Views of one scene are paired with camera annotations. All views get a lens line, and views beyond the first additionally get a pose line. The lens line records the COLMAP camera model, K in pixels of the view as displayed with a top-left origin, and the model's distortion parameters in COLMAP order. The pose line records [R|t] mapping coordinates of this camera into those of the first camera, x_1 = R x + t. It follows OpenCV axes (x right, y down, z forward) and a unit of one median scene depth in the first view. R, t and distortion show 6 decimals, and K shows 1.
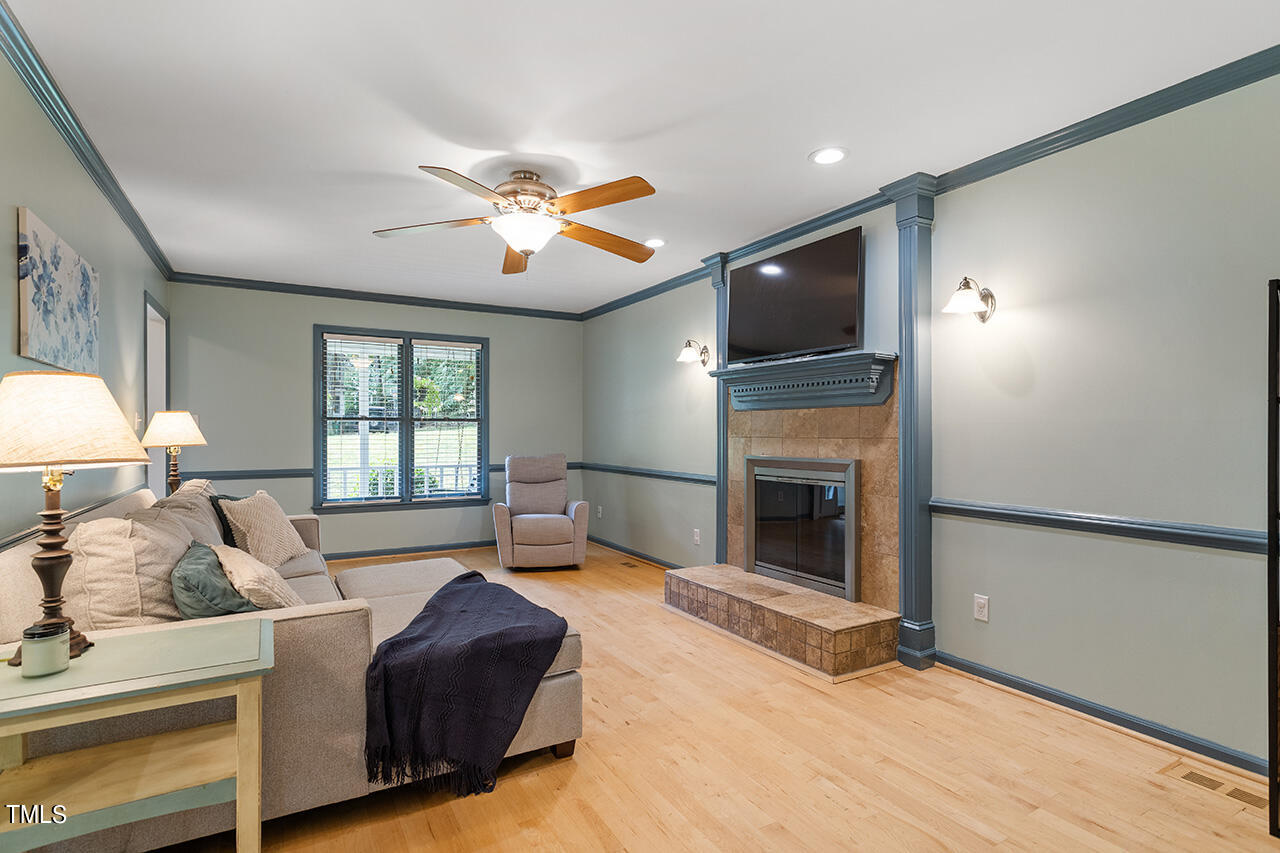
lens RADIAL K [[636.8, 0, 634.4], [0, 636.8, 438.6], [0, 0, 1]] dist [0.004326, 0.000811]
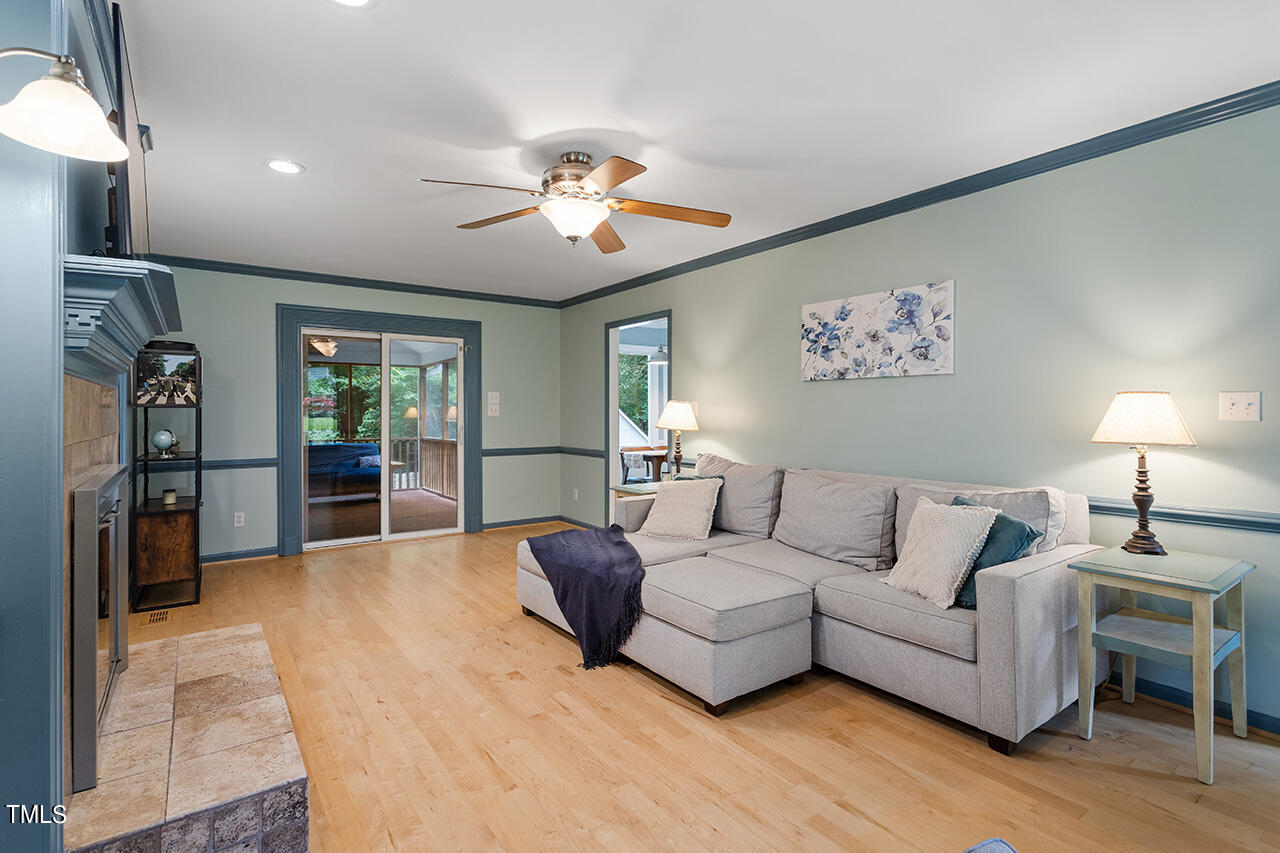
lens RADIAL K [[612.3, 0, 645.4], [0, 612.3, 416.9], [0, 0, 1]] dist [0.003179, 0.000766]
pose [[-0.992562, 0.001691, -0.121730, -0.146620], [-0.000619, 0.999820, 0.018937, -0.032567], [0.121740, 0.018871, -0.992383, 1.758494]]
